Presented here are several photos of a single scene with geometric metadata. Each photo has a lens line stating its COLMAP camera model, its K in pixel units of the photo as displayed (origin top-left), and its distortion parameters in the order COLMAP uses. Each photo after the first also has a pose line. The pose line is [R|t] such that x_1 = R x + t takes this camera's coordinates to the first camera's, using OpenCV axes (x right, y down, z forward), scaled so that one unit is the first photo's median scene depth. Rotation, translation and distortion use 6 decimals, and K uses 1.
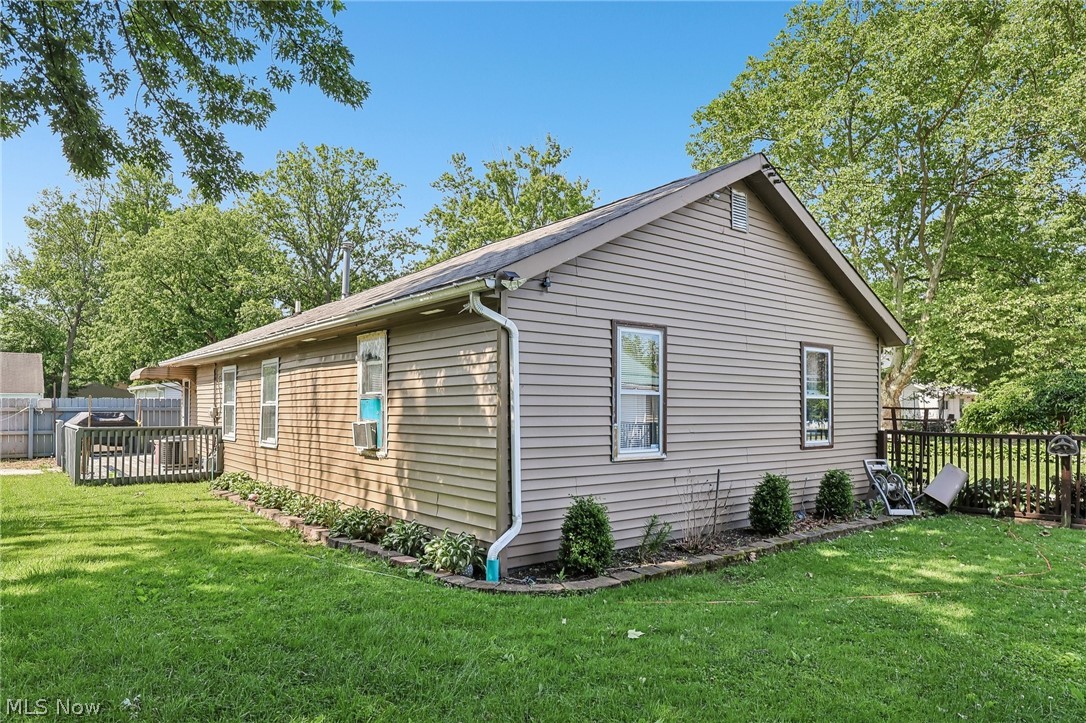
lens RADIAL K [[702.8, 0, 543.2], [0, 702.8, 410.6], [0, 0, 1]] dist [-0.006773, -0.001612]
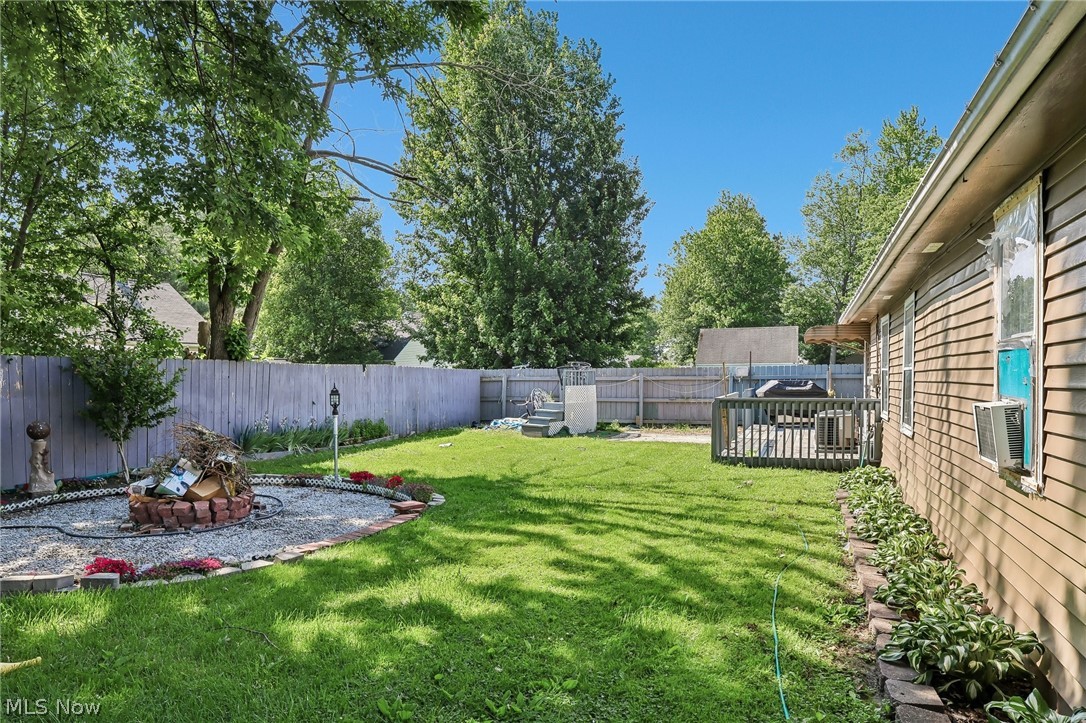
lens RADIAL K [[682.7, 0, 542.3], [0, 682.7, 375.6], [0, 0, 1]] dist [-0.005648, -0.001370]
pose [[0.500902, -0.005448, -0.865487, -0.025351], [0.002434, 0.999985, -0.004886, 0.000126], [0.865500, 0.000341, 0.500908, 0.466636]]
